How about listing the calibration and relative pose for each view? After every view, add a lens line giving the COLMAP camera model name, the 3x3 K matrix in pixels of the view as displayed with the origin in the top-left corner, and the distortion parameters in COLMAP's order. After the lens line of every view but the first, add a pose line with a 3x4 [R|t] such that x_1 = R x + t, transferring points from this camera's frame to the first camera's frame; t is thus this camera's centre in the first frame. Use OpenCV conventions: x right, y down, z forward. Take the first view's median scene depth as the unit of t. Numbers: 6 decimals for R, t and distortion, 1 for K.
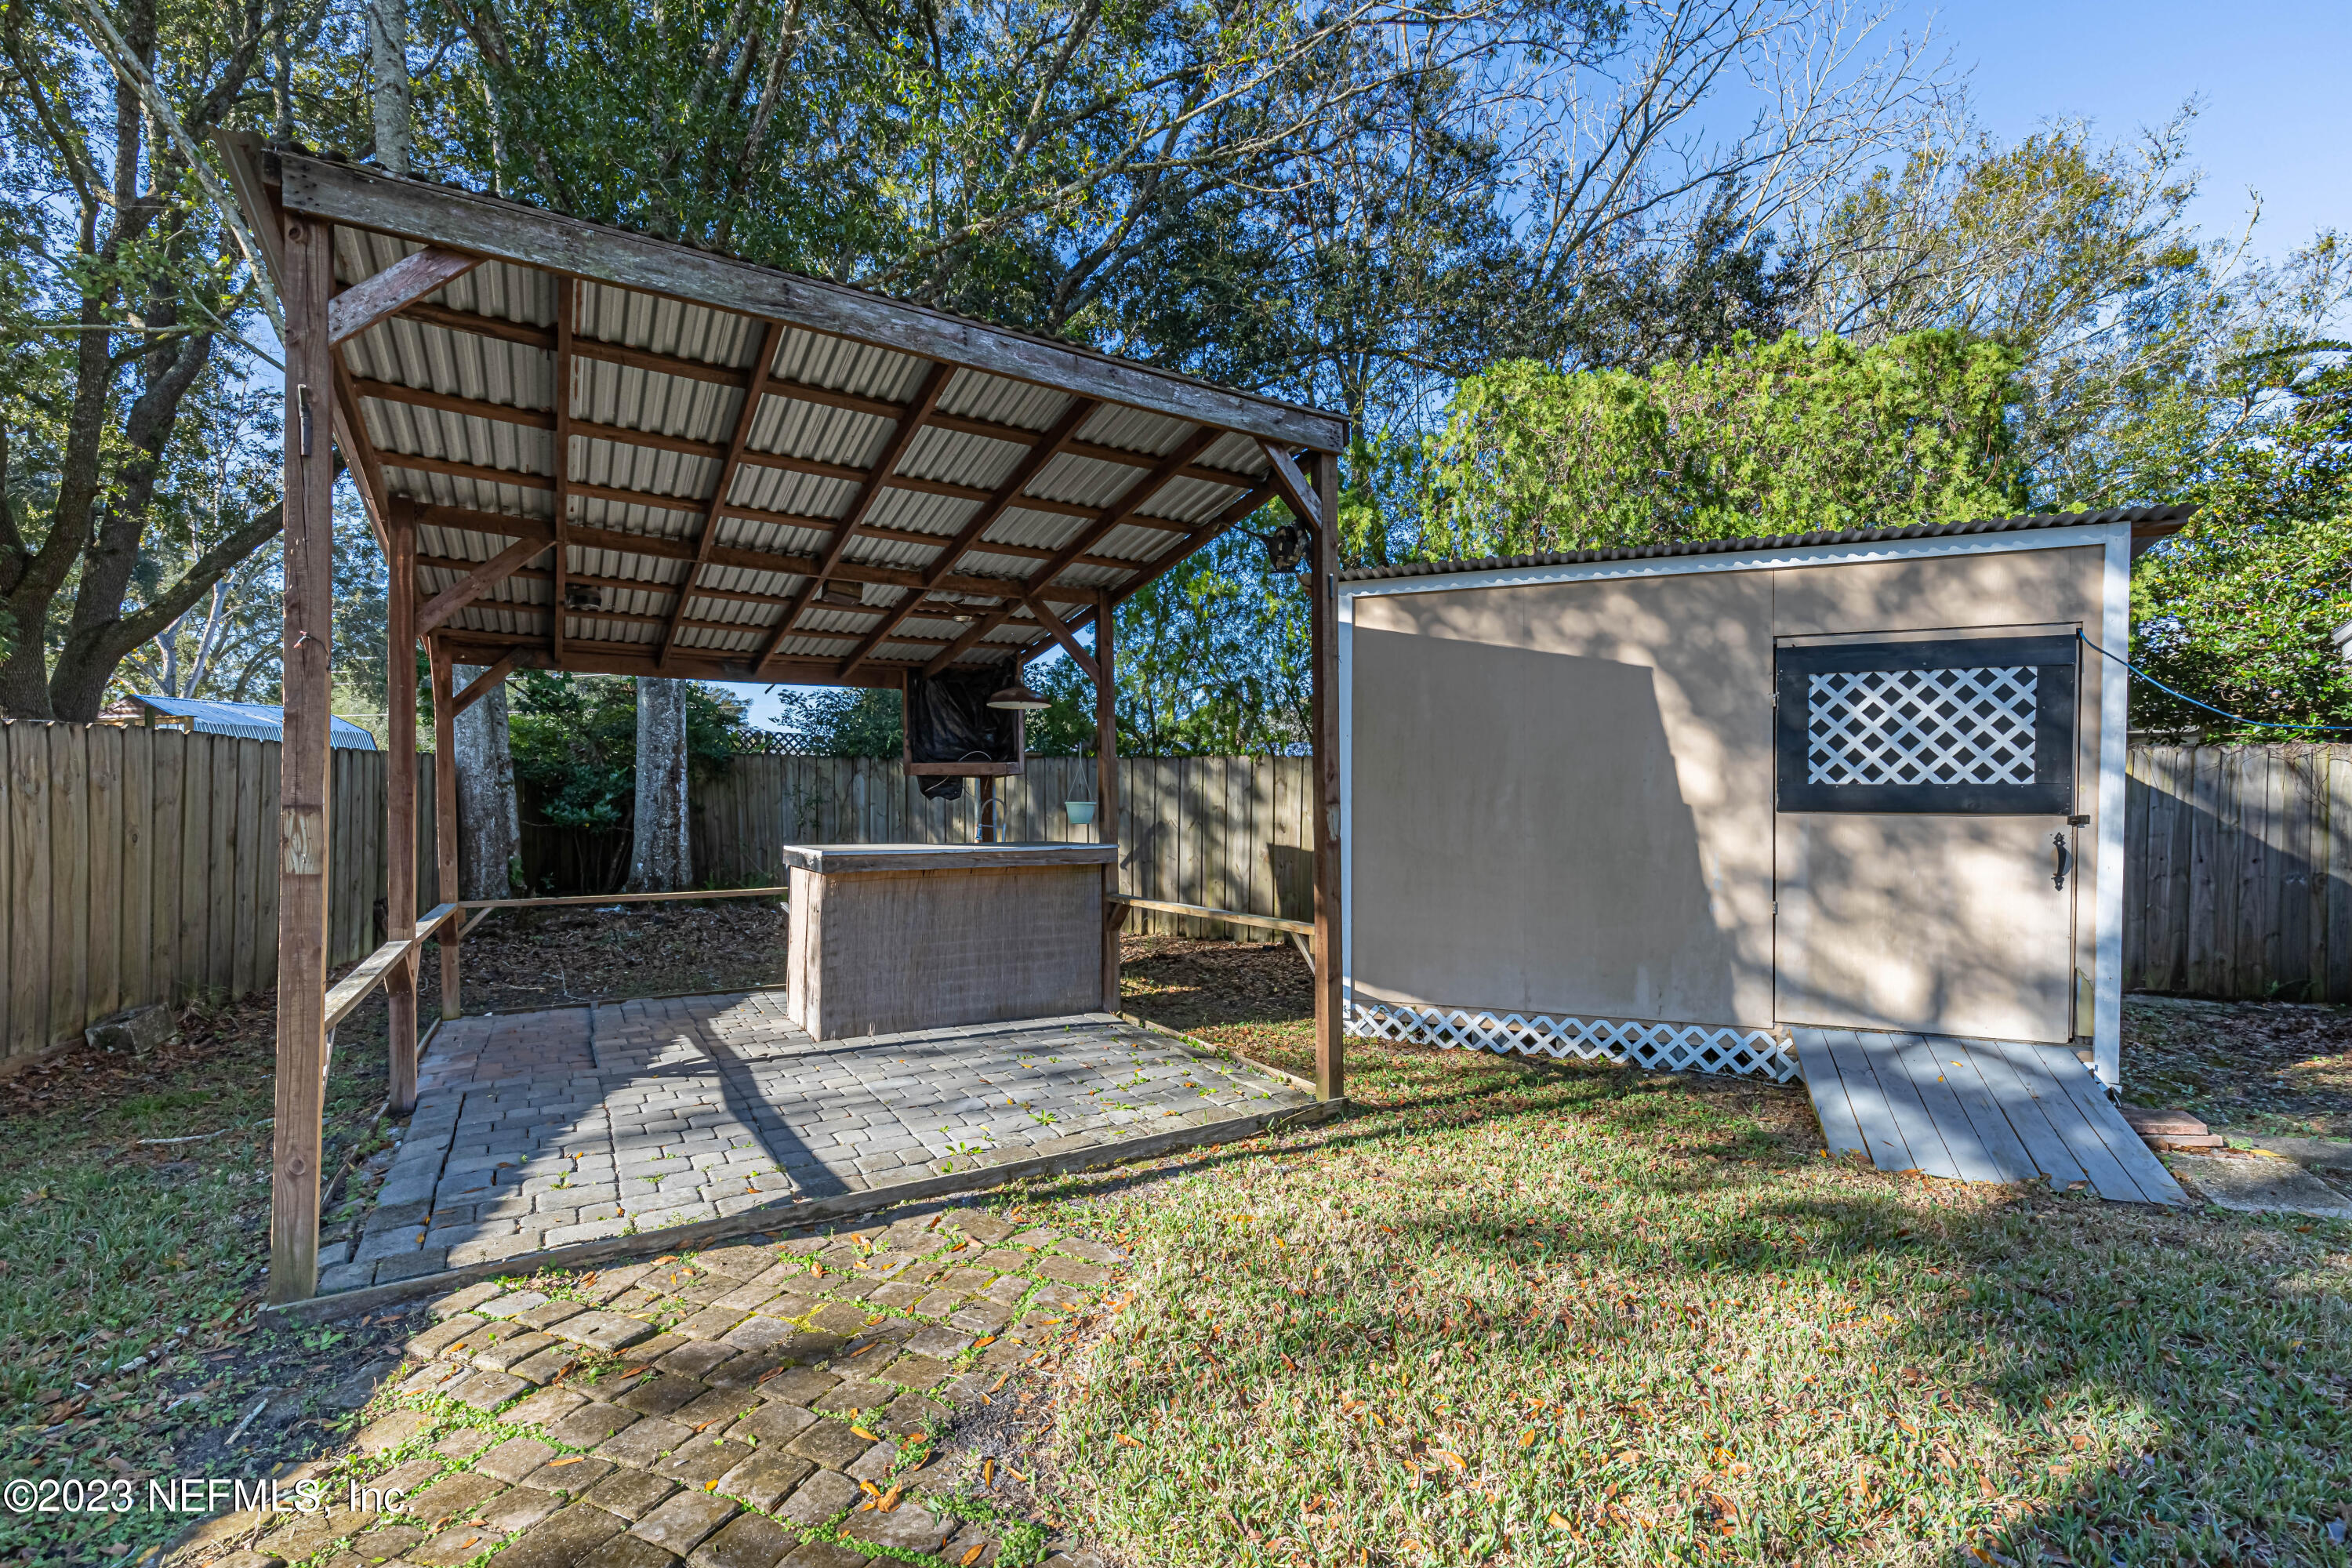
lens RADIAL K [[1056.6, 0, 1184.4], [0, 1056.6, 801.7], [0, 0, 1]] dist [0.009308, -0.000426]
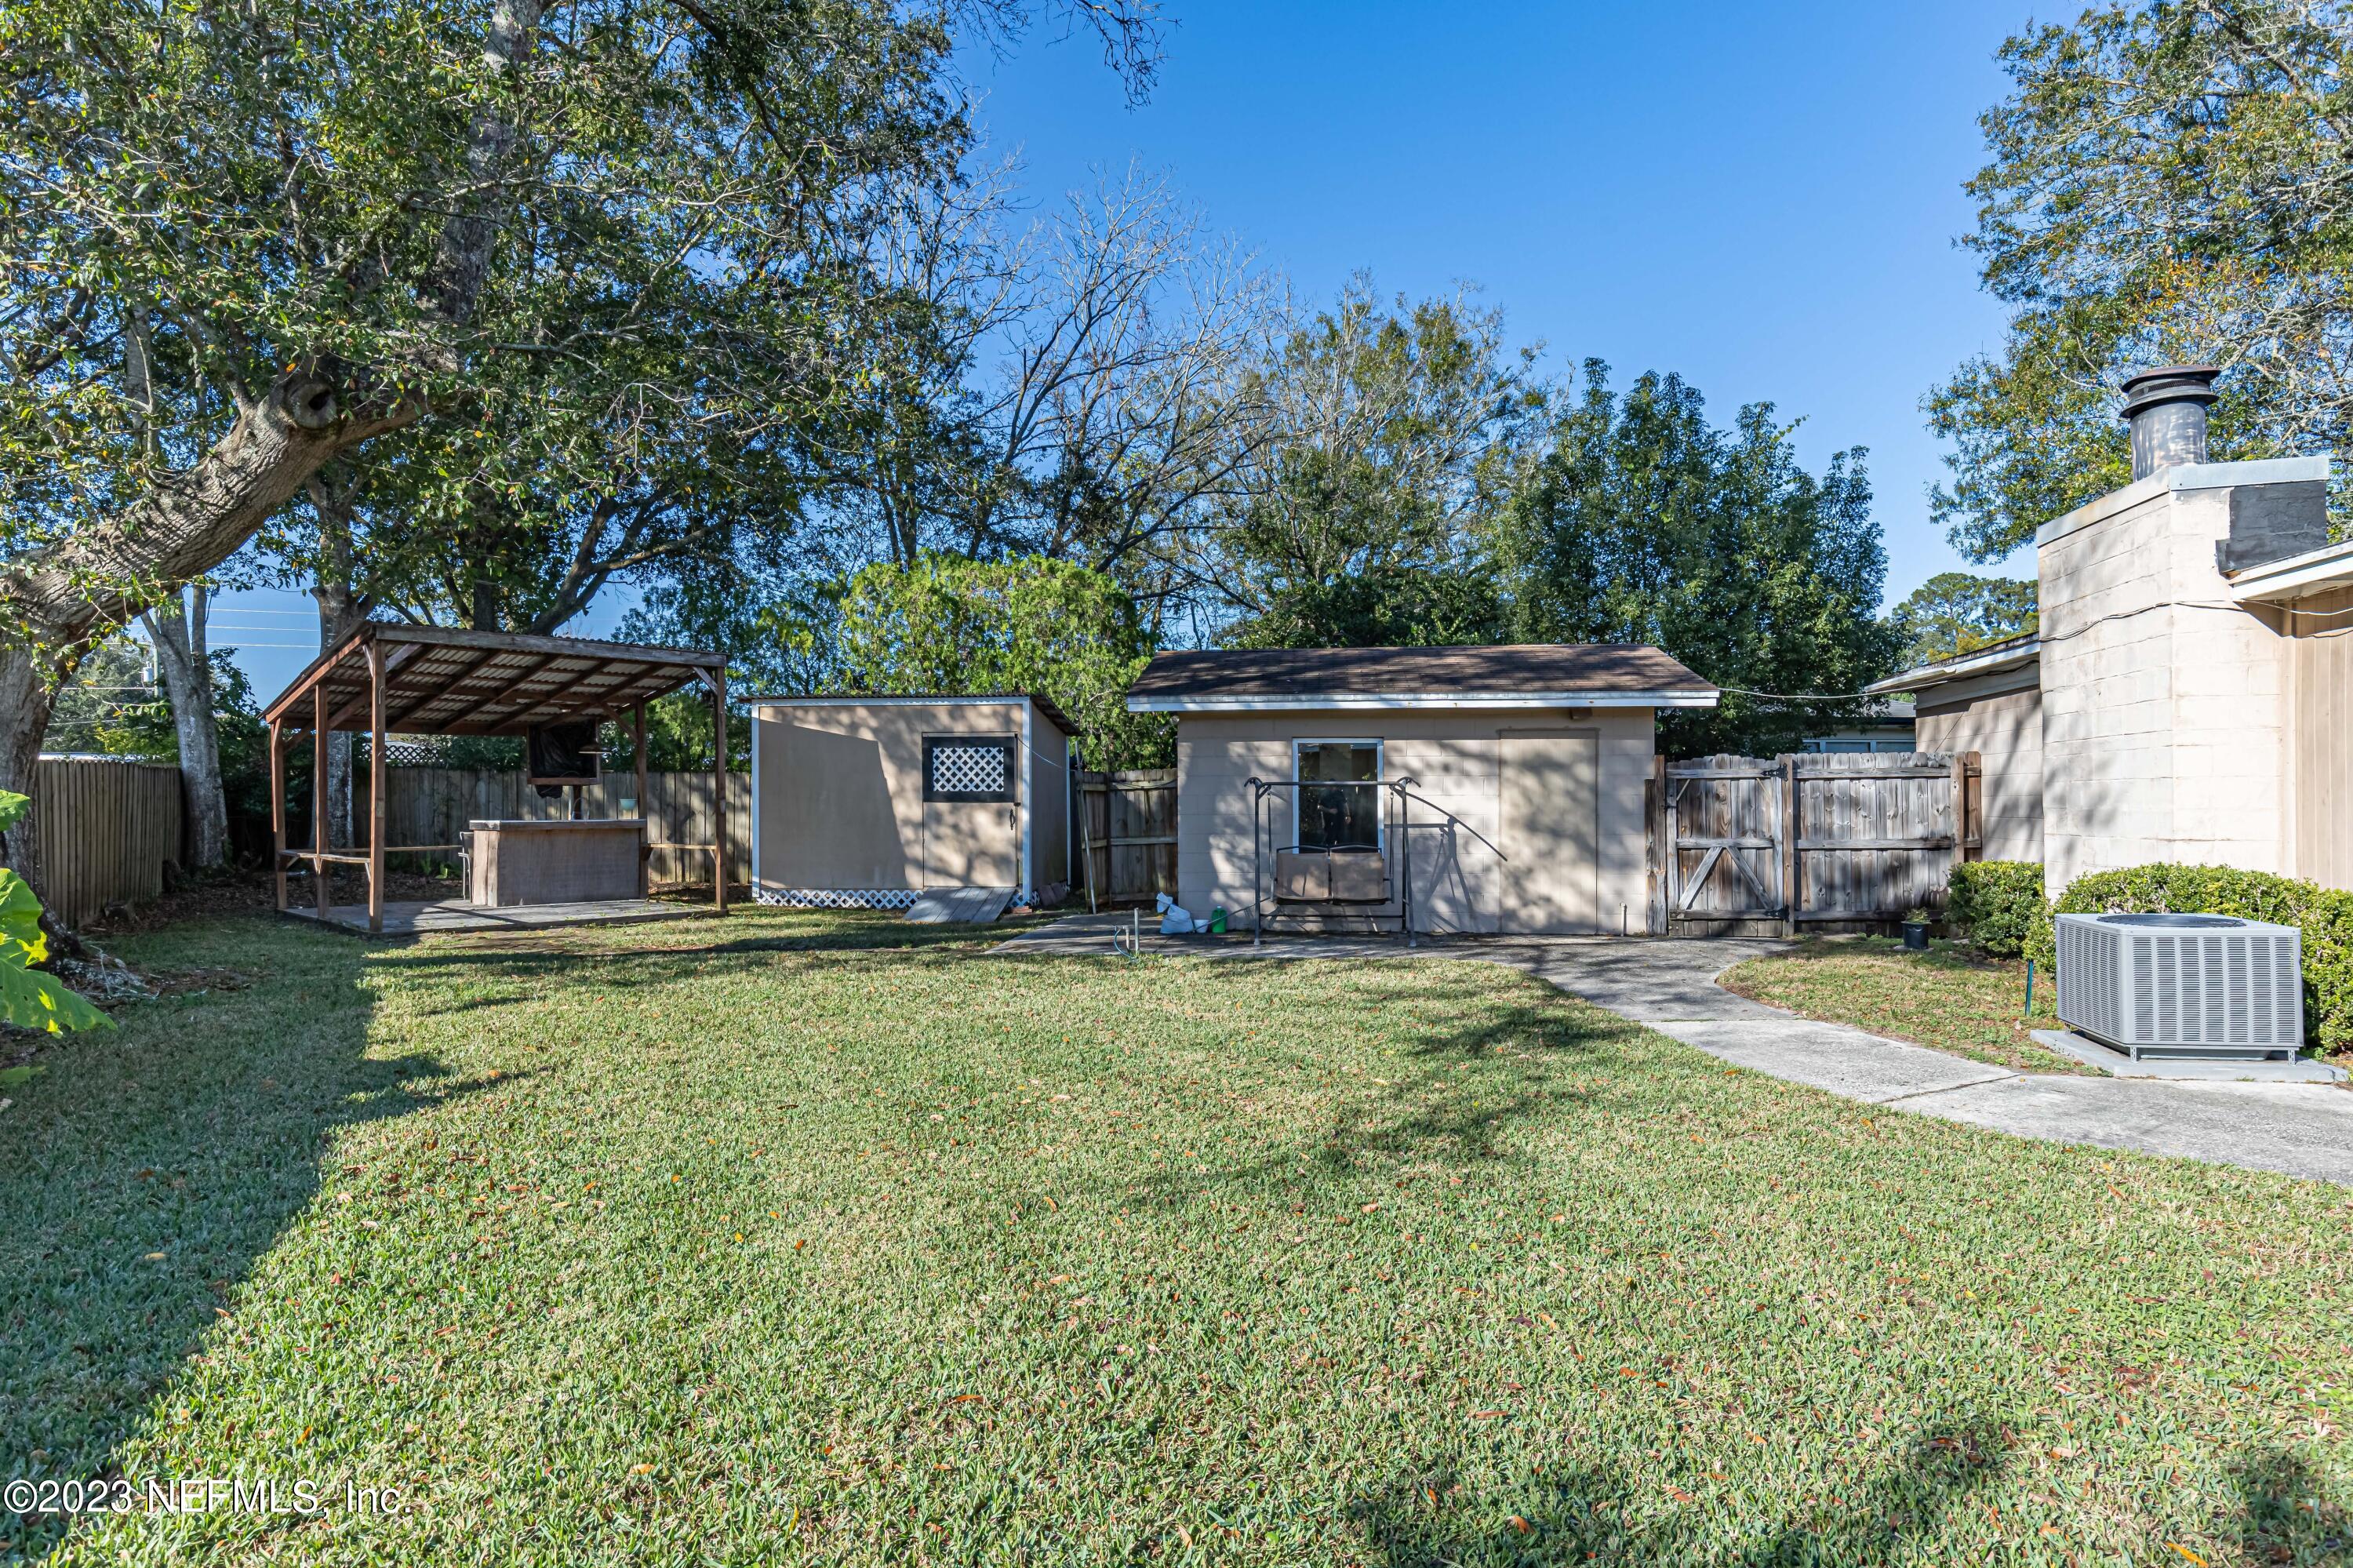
lens RADIAL K [[1277.8, 0, 1176.5], [0, 1277.8, 784.0], [0, 0, 1]] dist [0.010946, -0.000246]
pose [[0.965590, 0.001923, 0.260060, 0.308791], [0.002232, 0.999875, -0.015682, 0.014191], [-0.260058, 0.015723, 0.965465, -1.830708]]
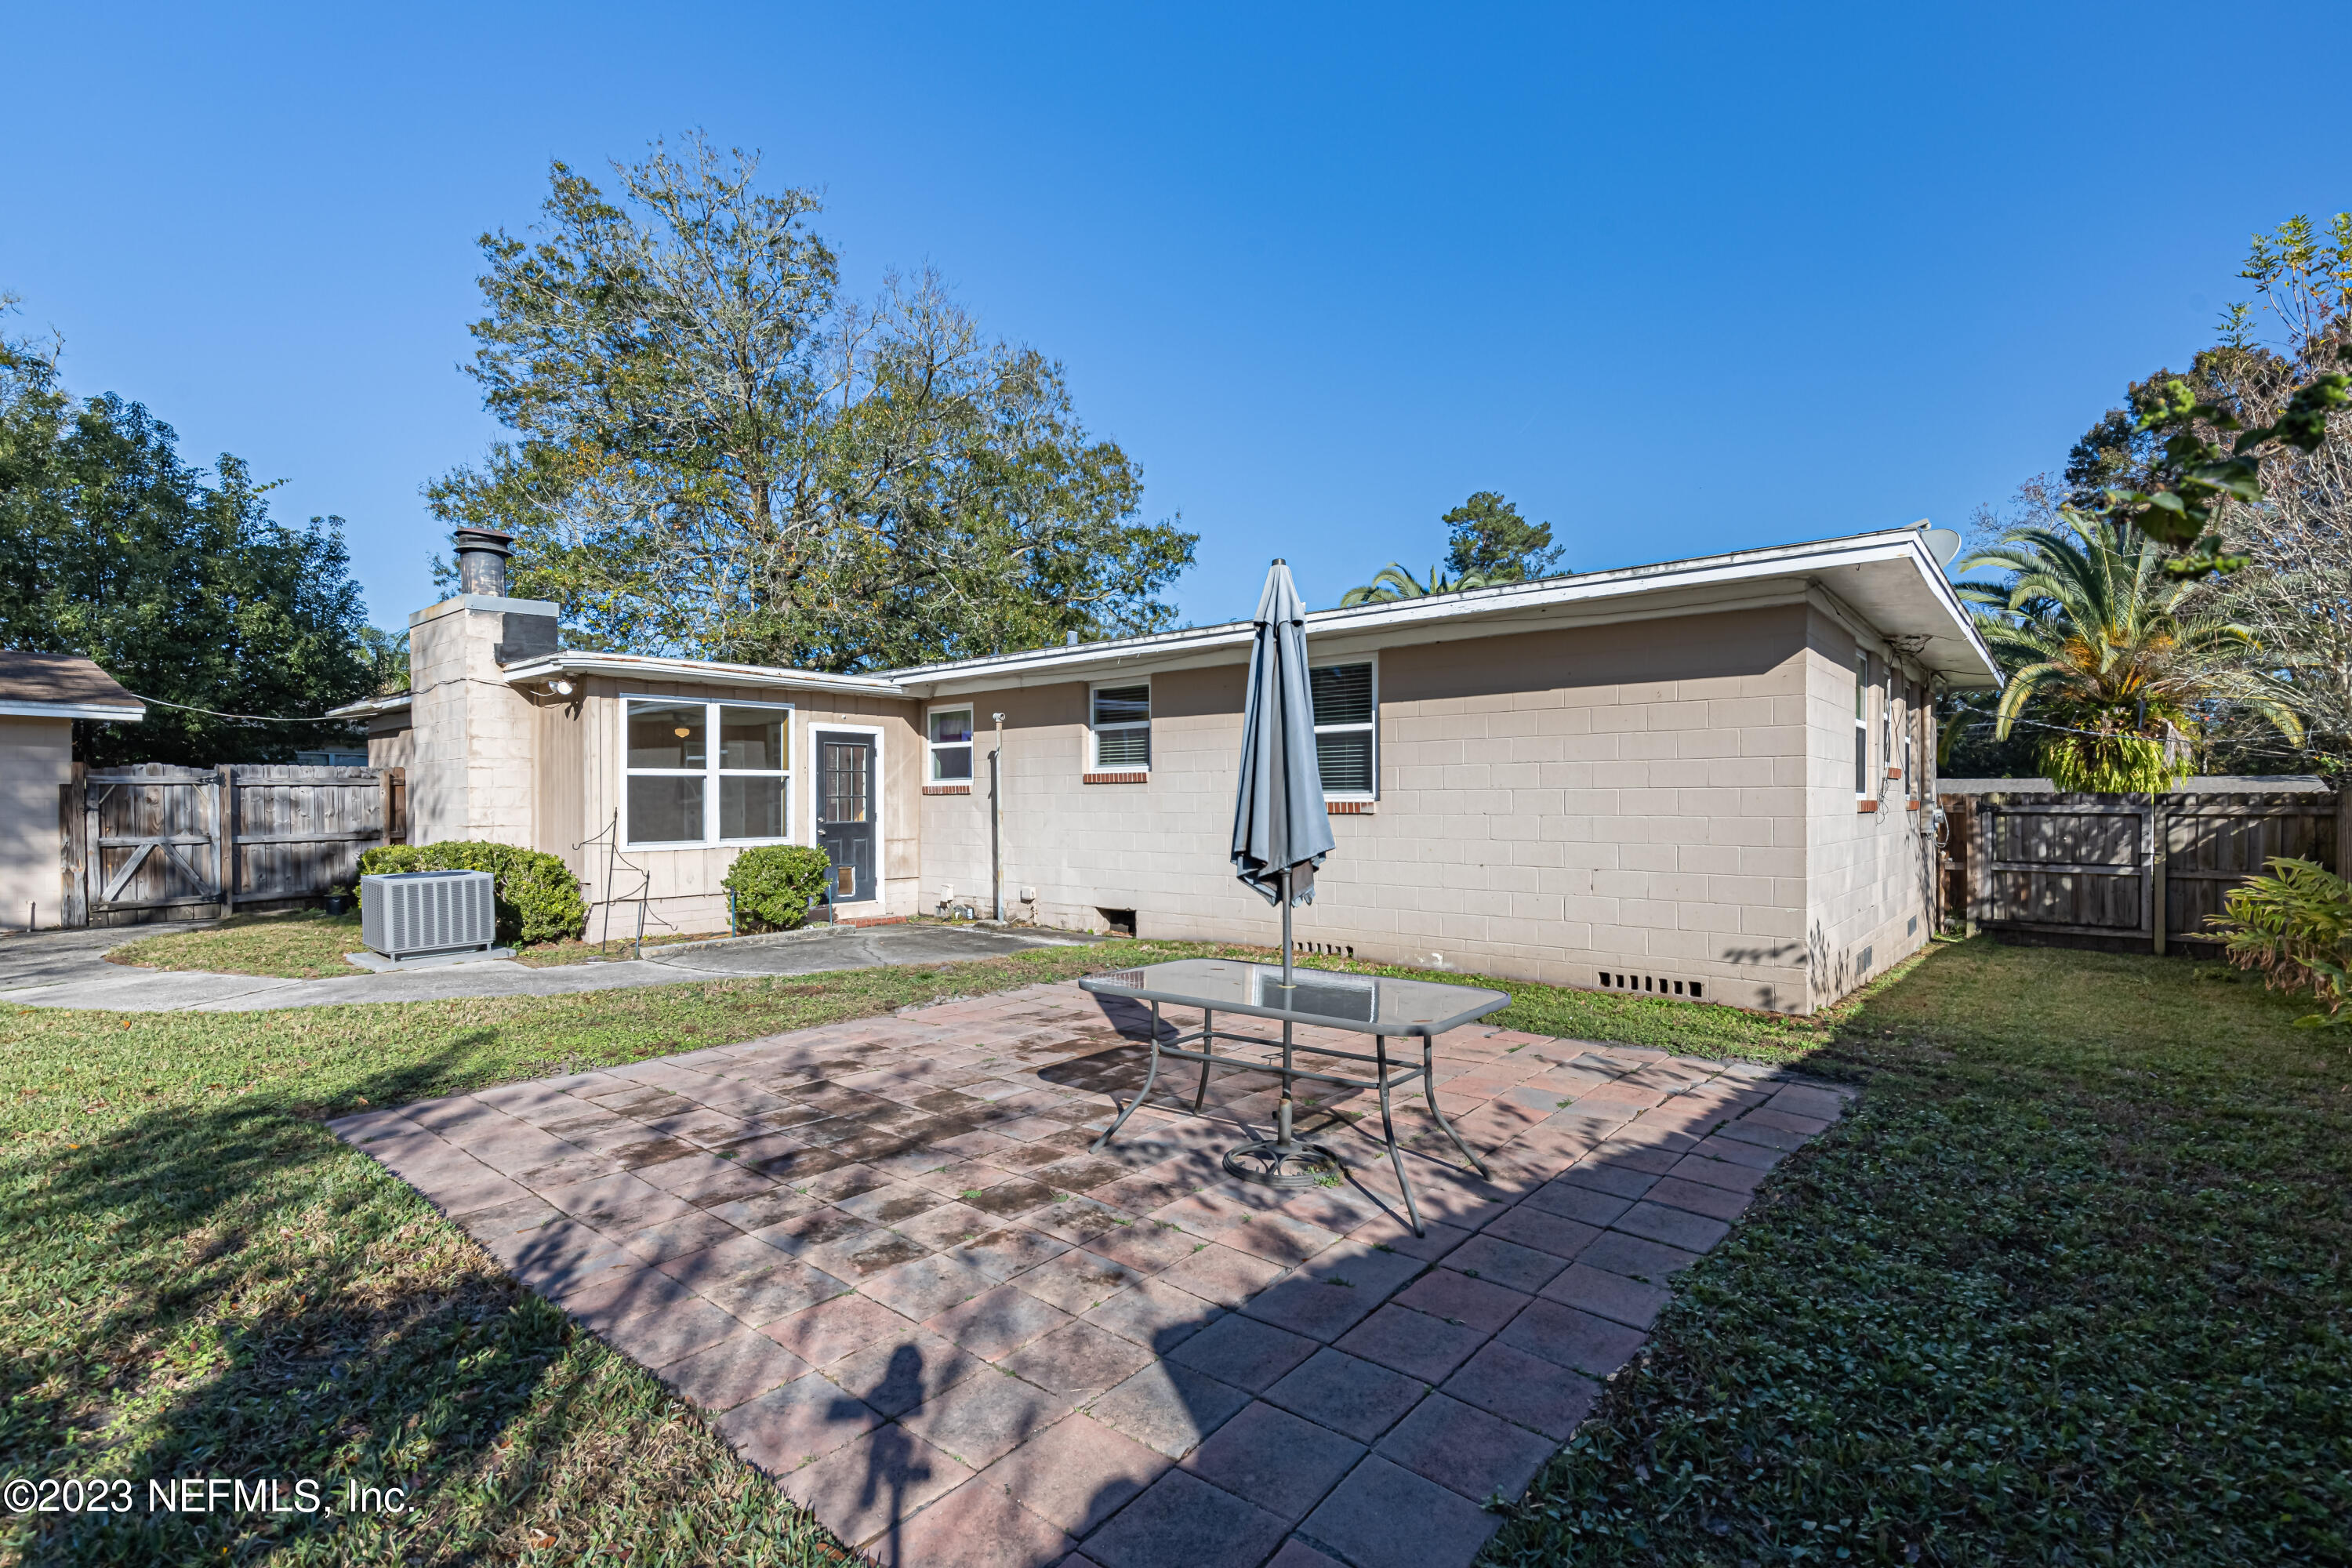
lens RADIAL K [[1056.6, 0, 1184.4], [0, 1056.6, 801.7], [0, 0, 1]] dist [0.009308, -0.000426]
pose [[0.222673, -0.001083, 0.974893, 0.179440], [0.006551, 0.999978, -0.000386, 0.021925], [-0.974871, 0.006473, 0.222675, -2.457922]]
